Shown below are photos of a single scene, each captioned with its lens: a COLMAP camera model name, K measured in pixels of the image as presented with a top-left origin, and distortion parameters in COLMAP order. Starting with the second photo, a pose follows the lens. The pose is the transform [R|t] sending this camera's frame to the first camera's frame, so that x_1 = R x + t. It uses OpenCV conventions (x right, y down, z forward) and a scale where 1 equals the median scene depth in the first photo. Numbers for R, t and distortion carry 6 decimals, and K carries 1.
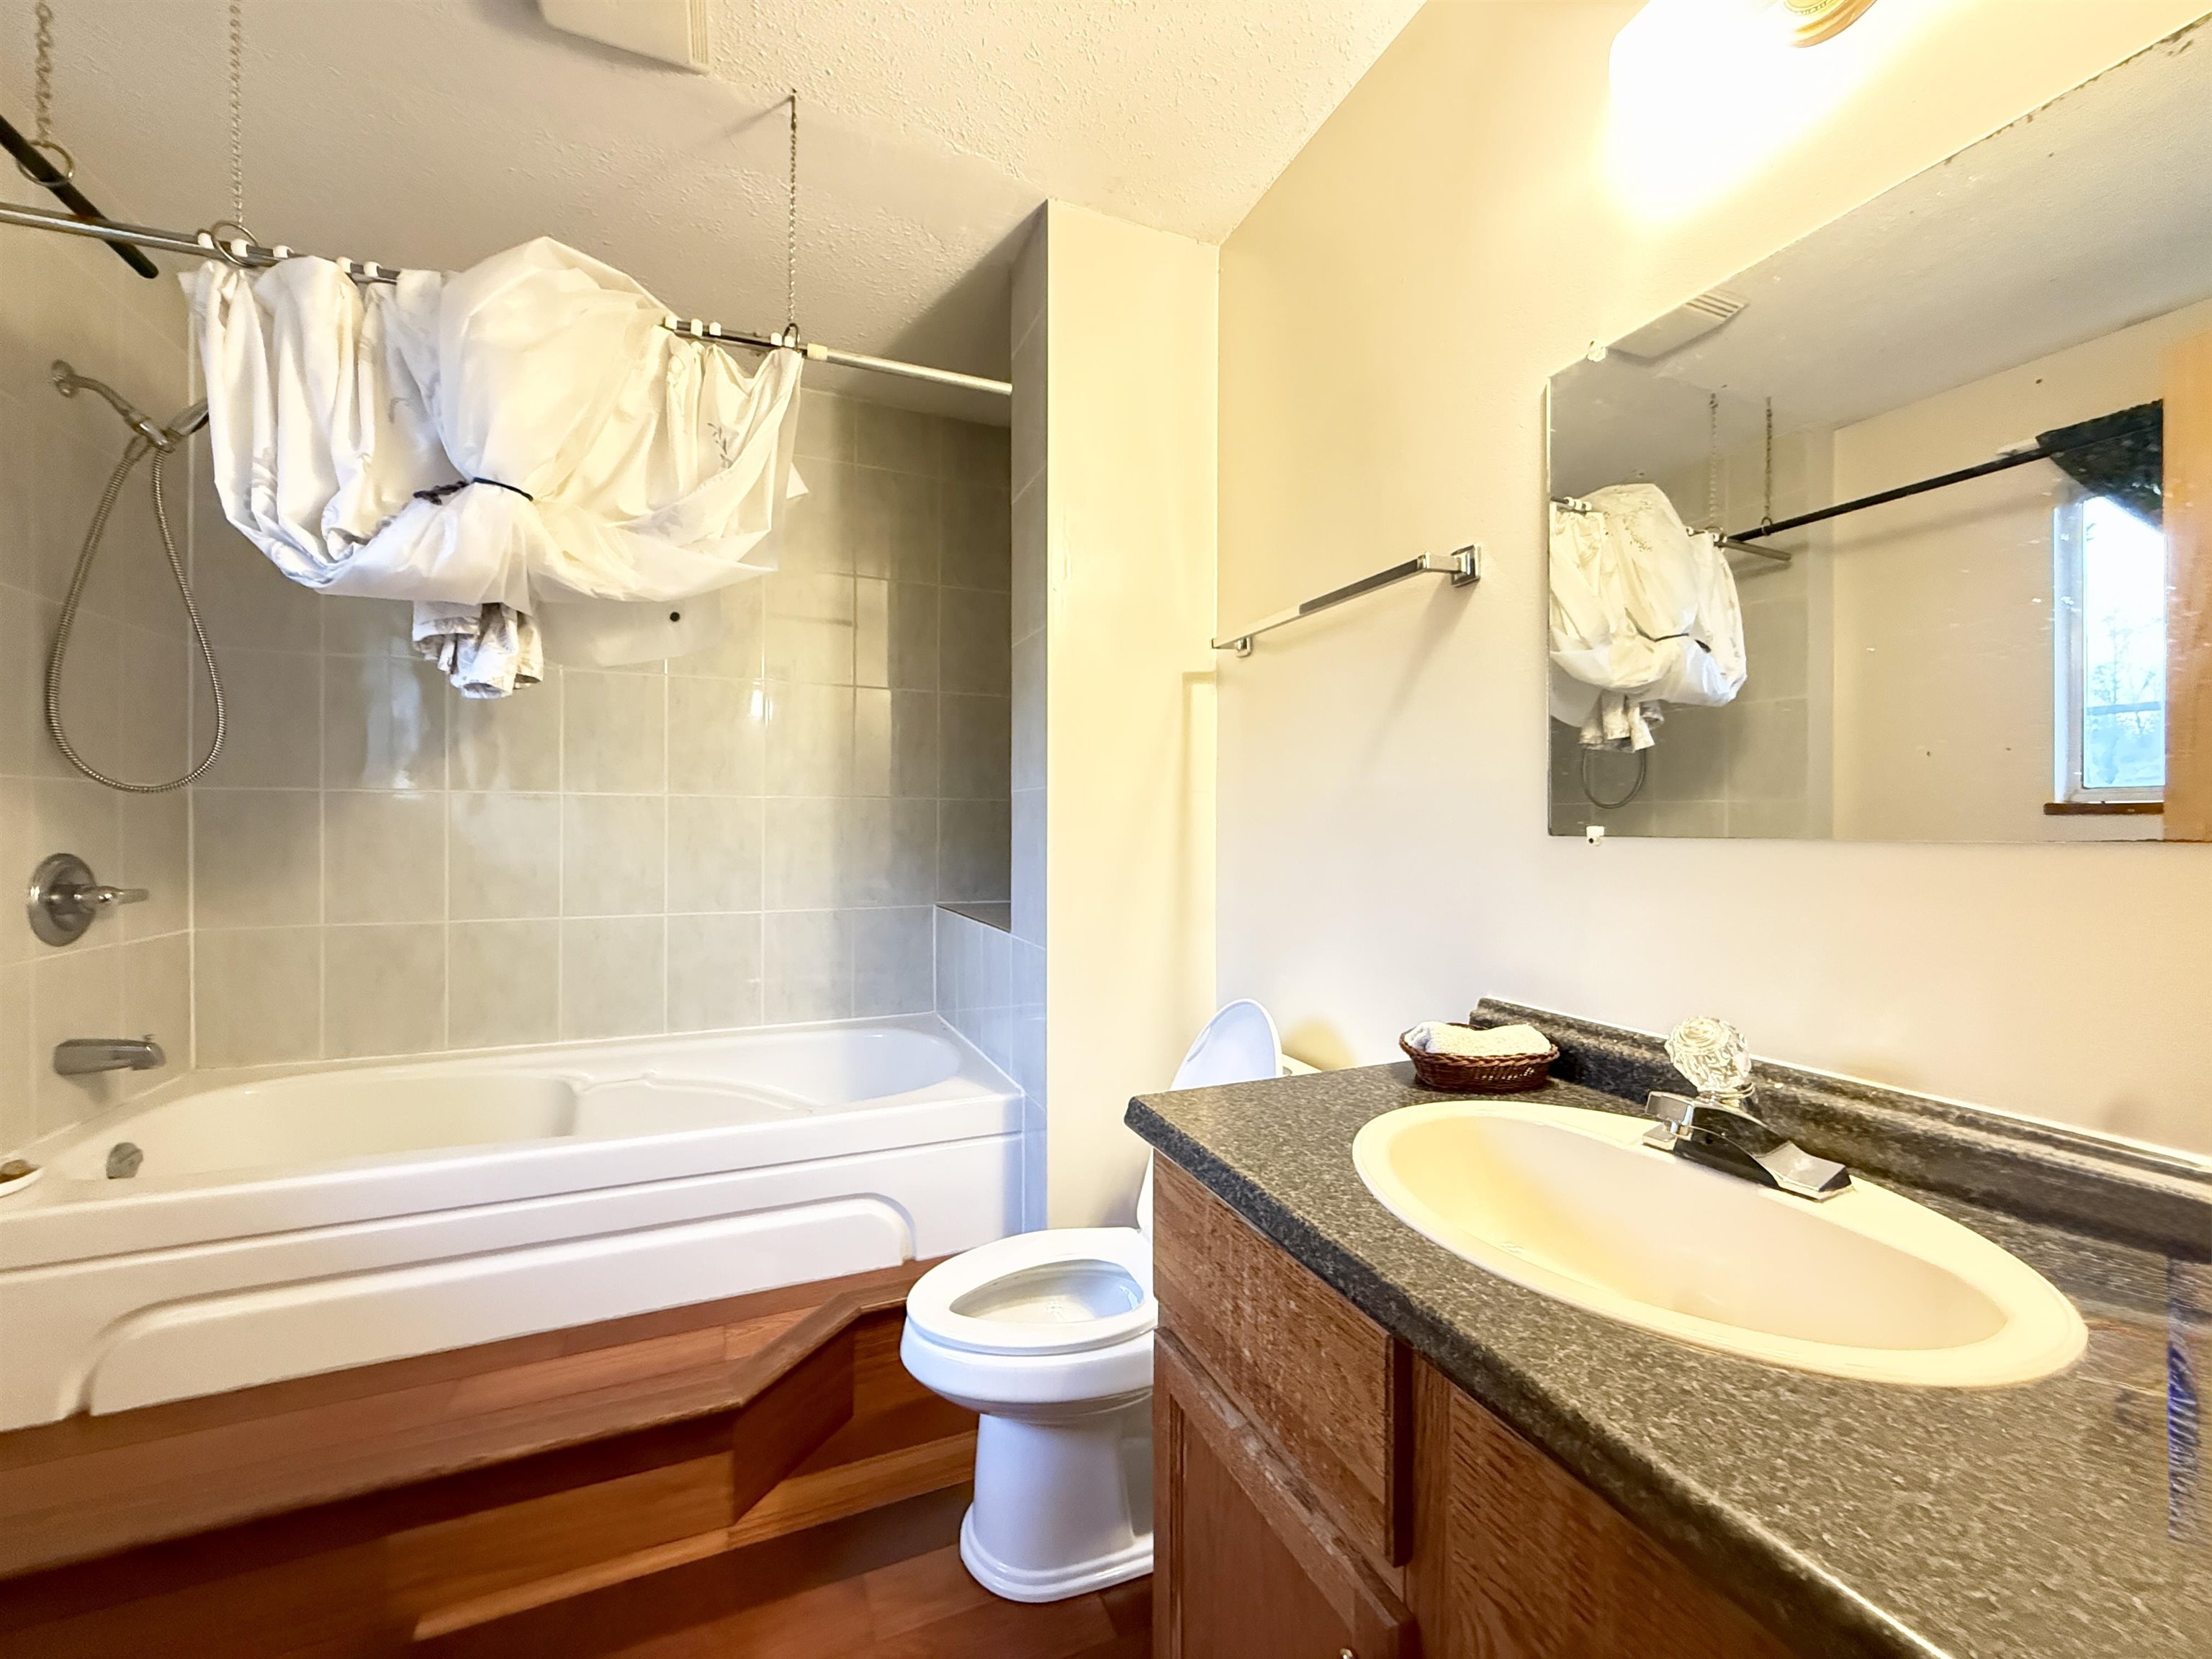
lens RADIAL K [[881.3, 0, 1096.0], [0, 881.3, 832.8], [0, 0, 1]] dist [-0.000376, -0.000257]
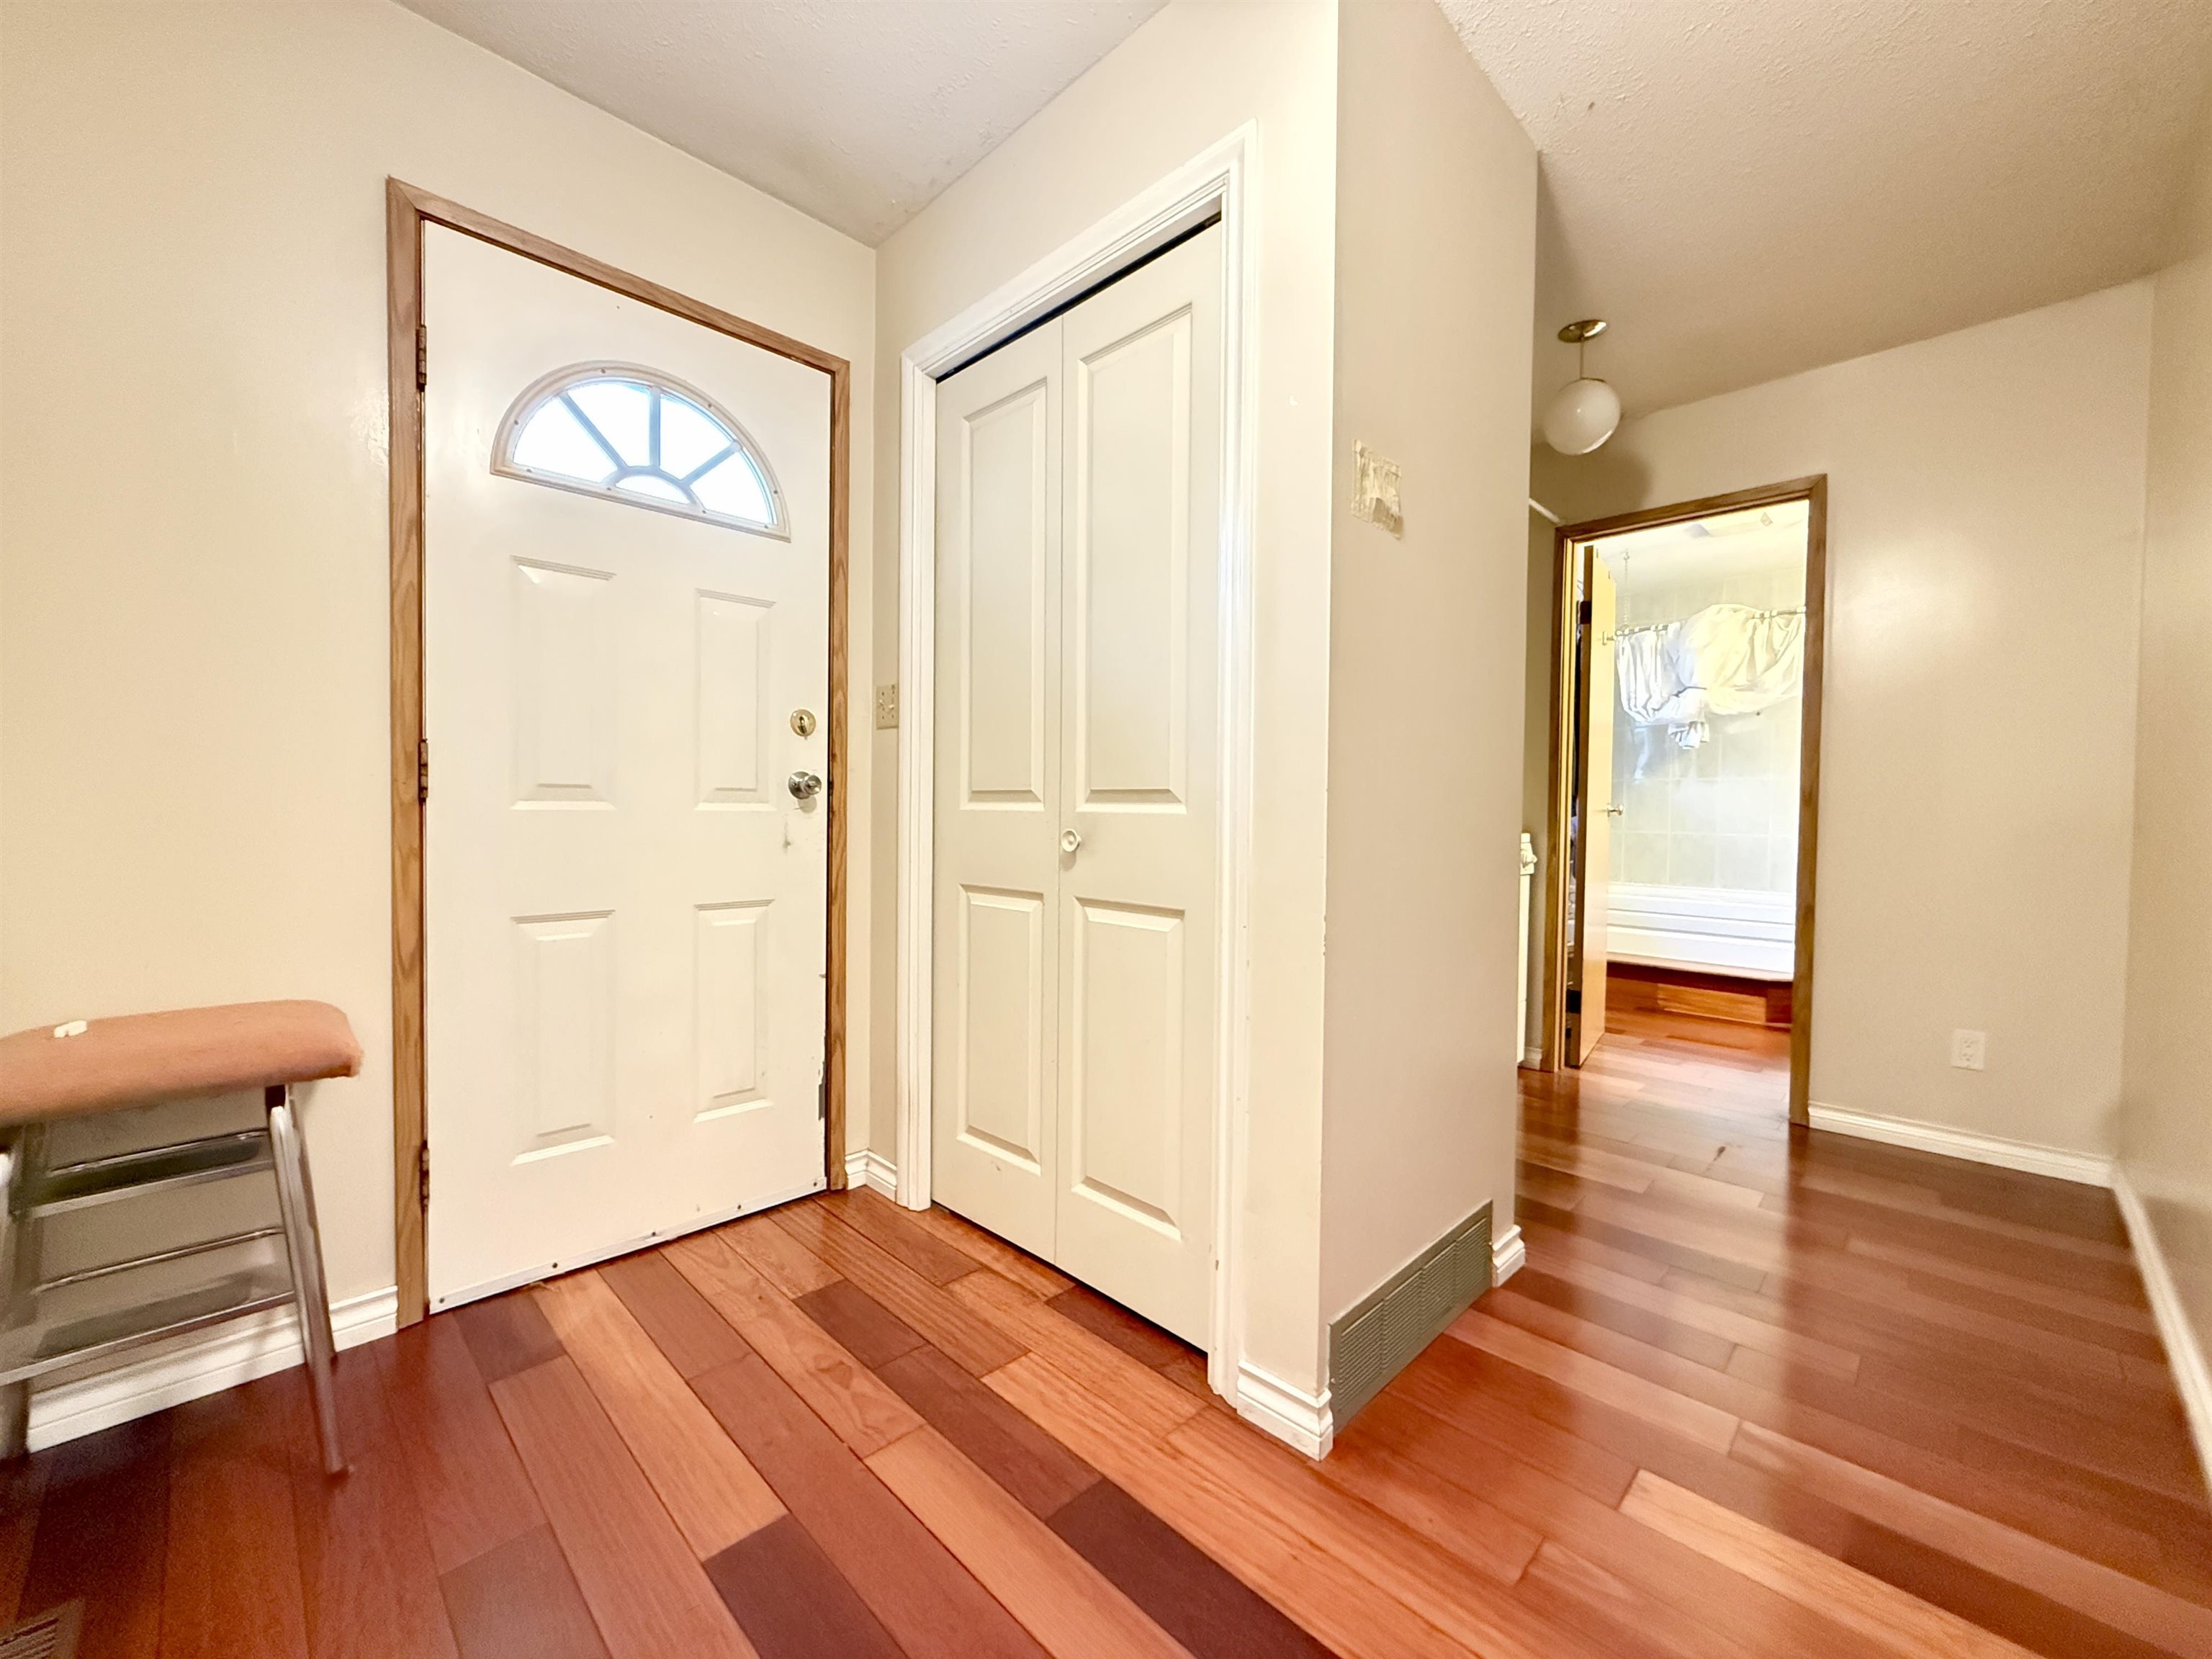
lens RADIAL K [[881.3, 0, 1098.1], [0, 881.3, 828.1], [0, 0, 1]] dist [-0.000376, -0.000257]
pose [[0.374090, 0.030555, -0.926889, 1.544605], [-0.008781, 0.999529, 0.029405, 0.060154], [0.927351, -0.002861, 0.374182, -2.291691]]
